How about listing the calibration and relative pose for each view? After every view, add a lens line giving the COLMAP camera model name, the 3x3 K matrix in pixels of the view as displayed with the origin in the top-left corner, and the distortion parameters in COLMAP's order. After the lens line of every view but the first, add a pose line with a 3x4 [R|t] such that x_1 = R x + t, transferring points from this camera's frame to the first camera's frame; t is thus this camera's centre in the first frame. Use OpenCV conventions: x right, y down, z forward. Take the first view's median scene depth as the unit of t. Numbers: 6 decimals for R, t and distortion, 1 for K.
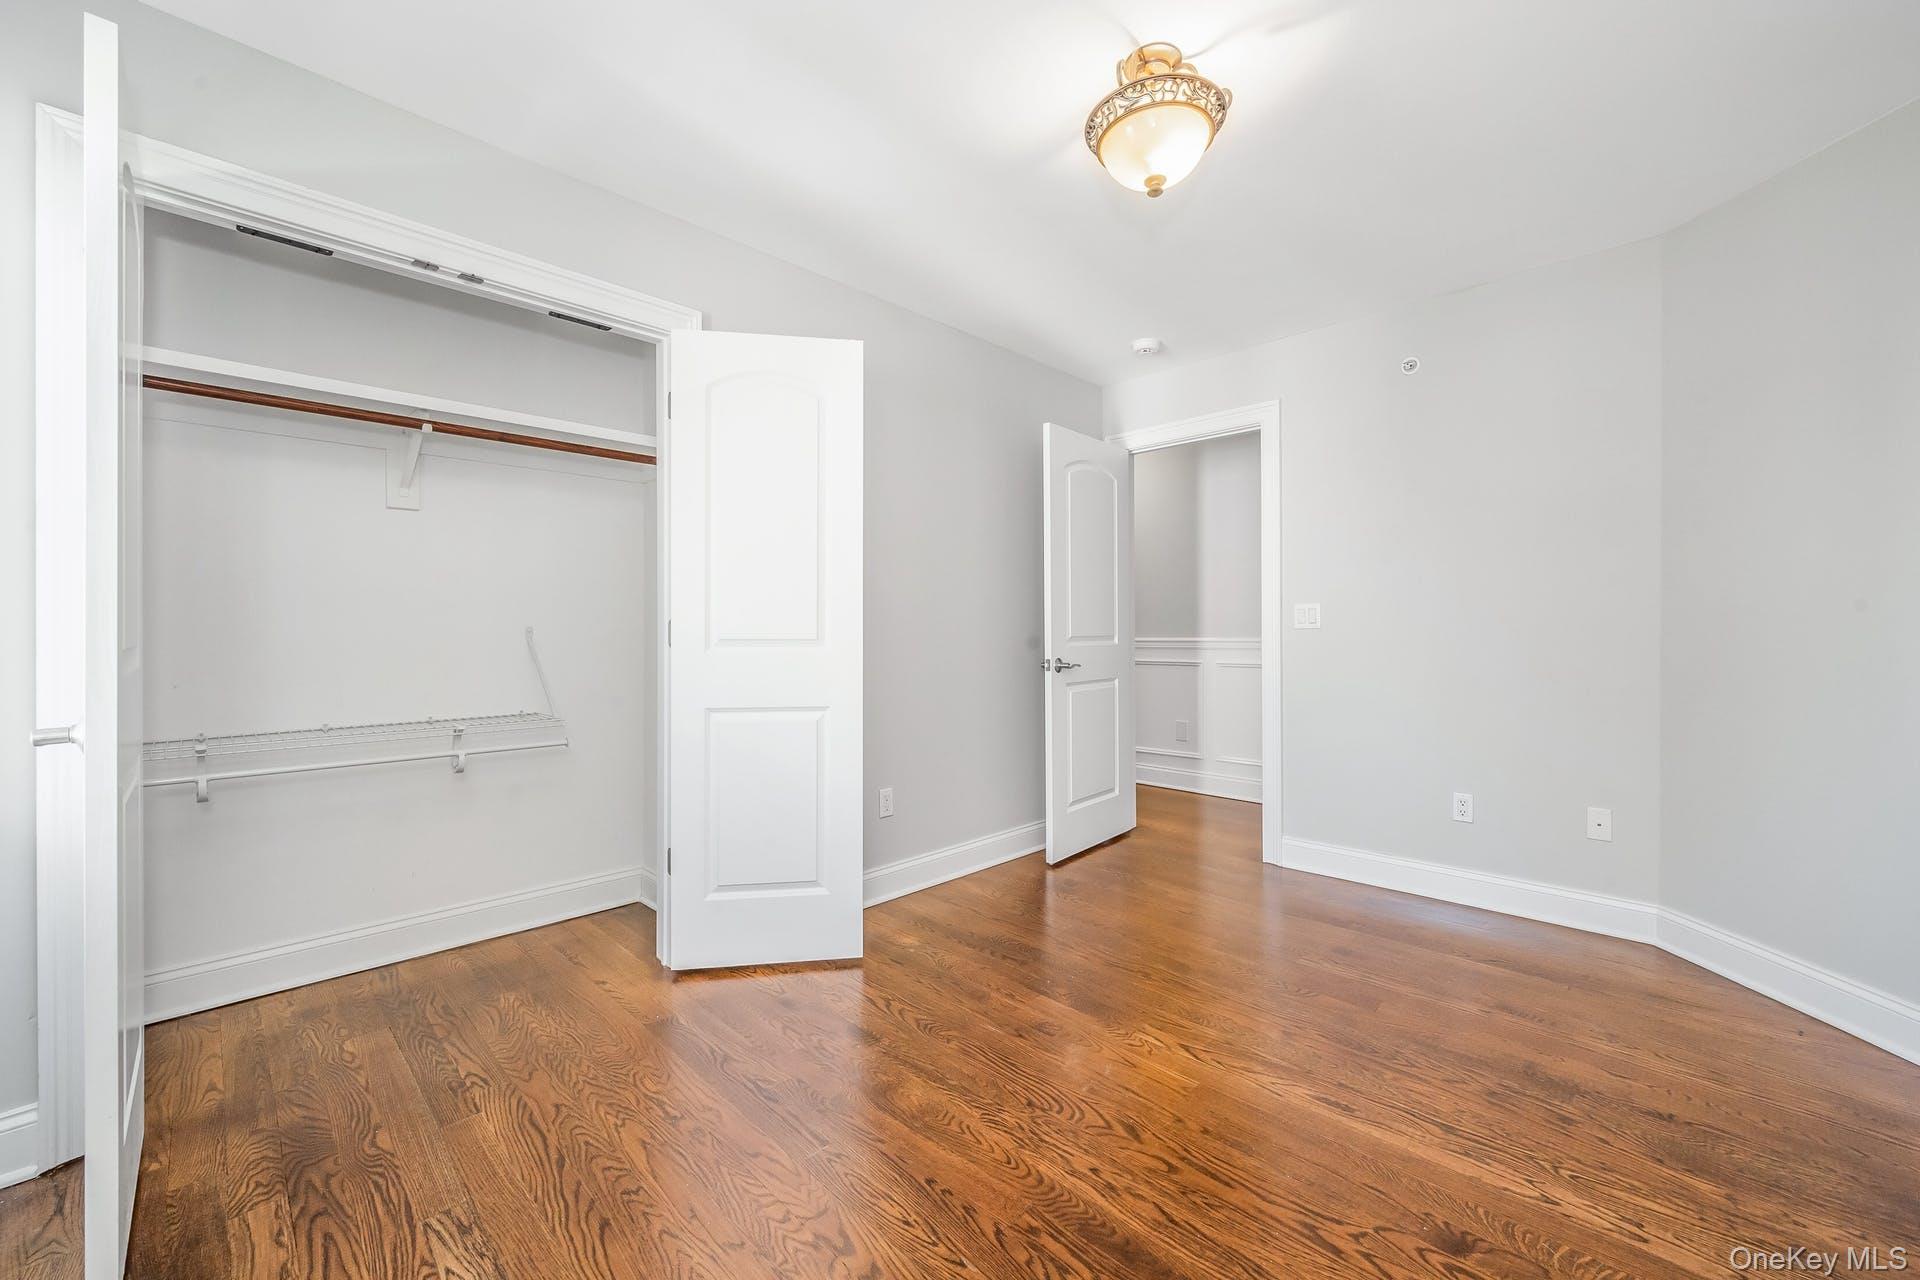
lens RADIAL K [[761.5, 0, 963.3], [0, 761.5, 634.6], [0, 0, 1]] dist [0.000065, 0.000366]
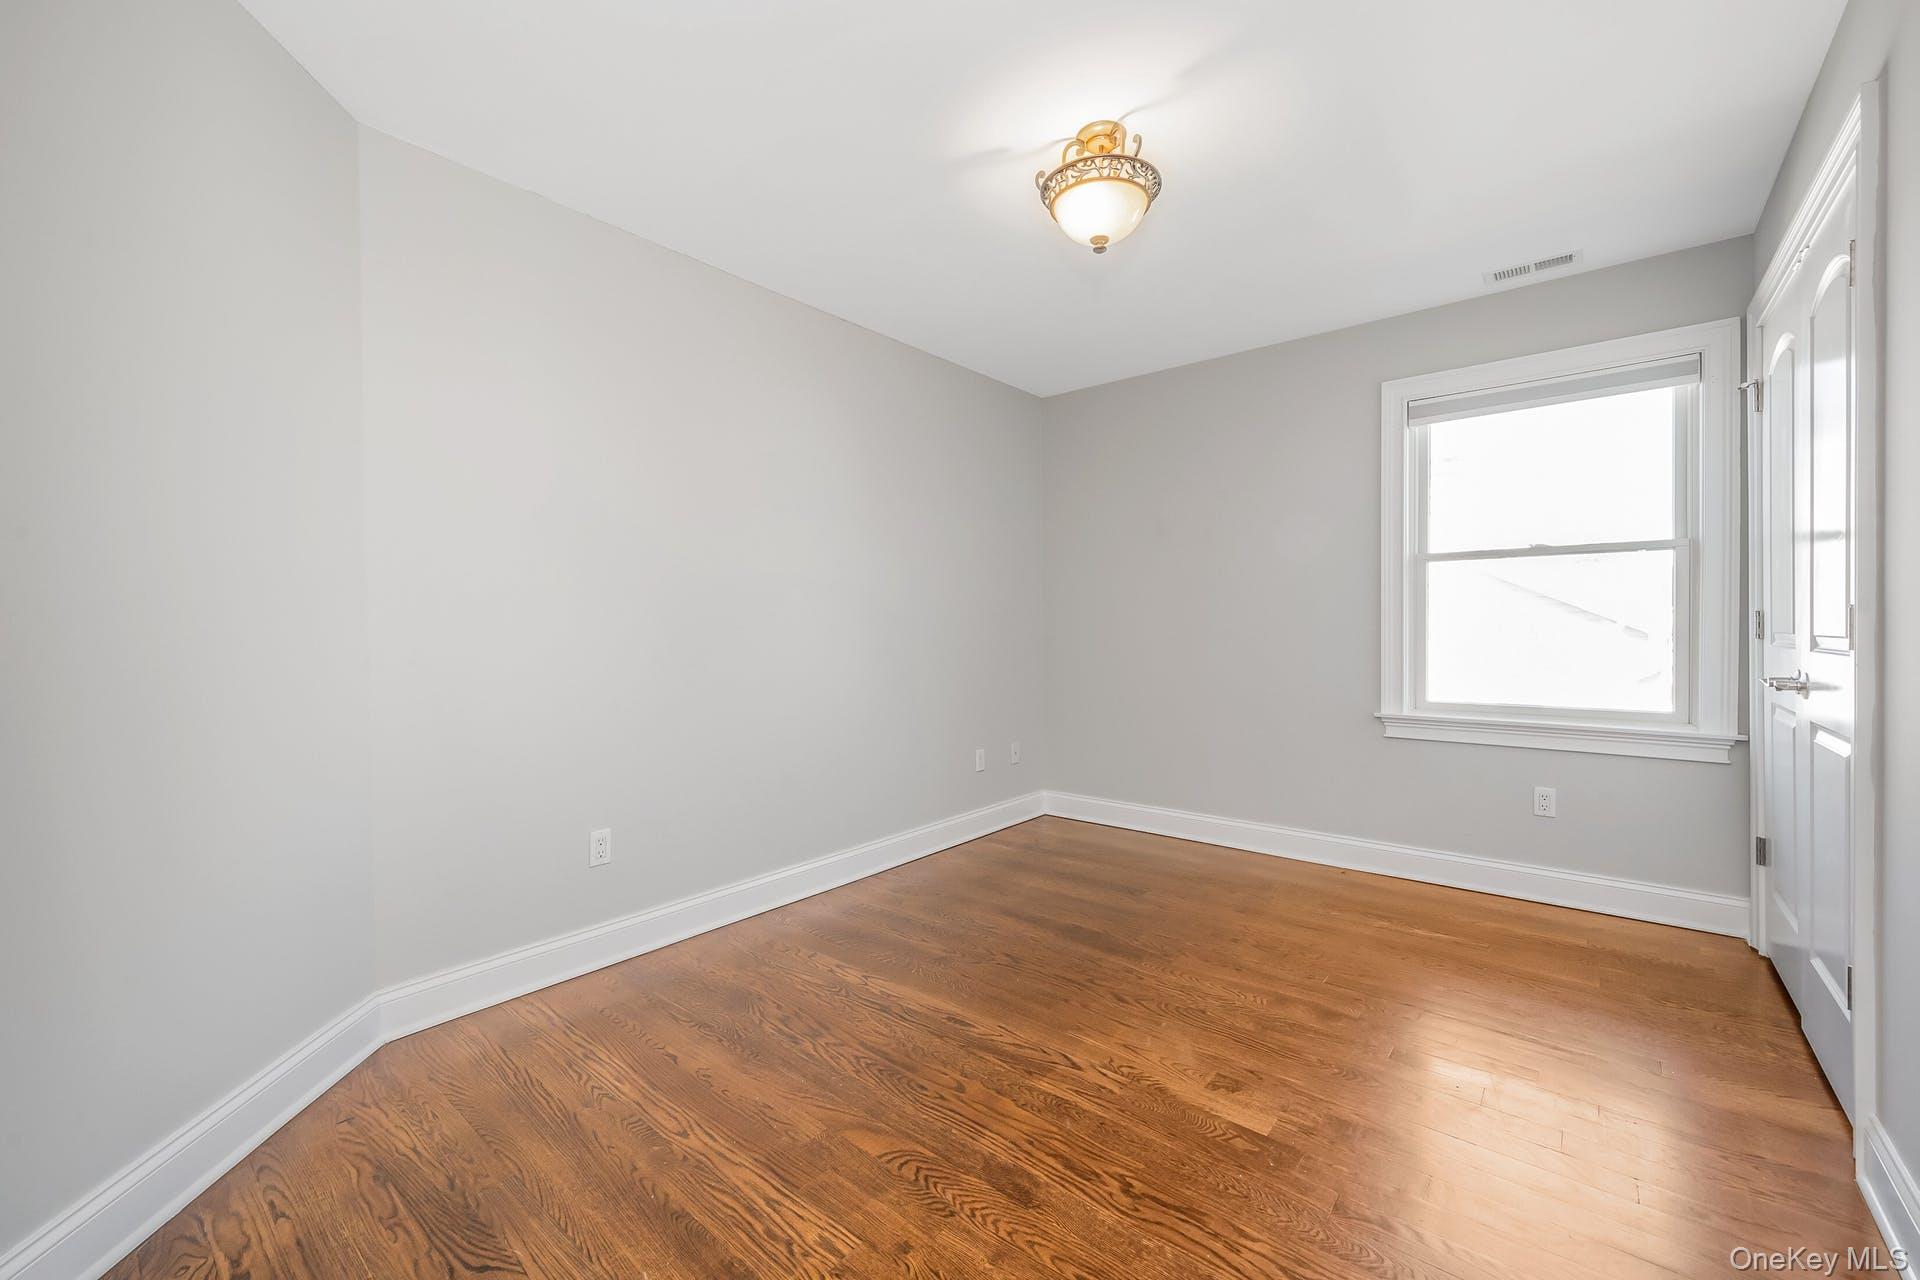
lens RADIAL K [[761.5, 0, 963.3], [0, 761.5, 634.6], [0, 0, 1]] dist [0.000065, 0.000366]
pose [[-0.996106, 0.008435, -0.087759, 0.615919], [0.008161, 0.999961, 0.003475, -0.002541], [0.087785, 0.002745, -0.996136, 2.336362]]
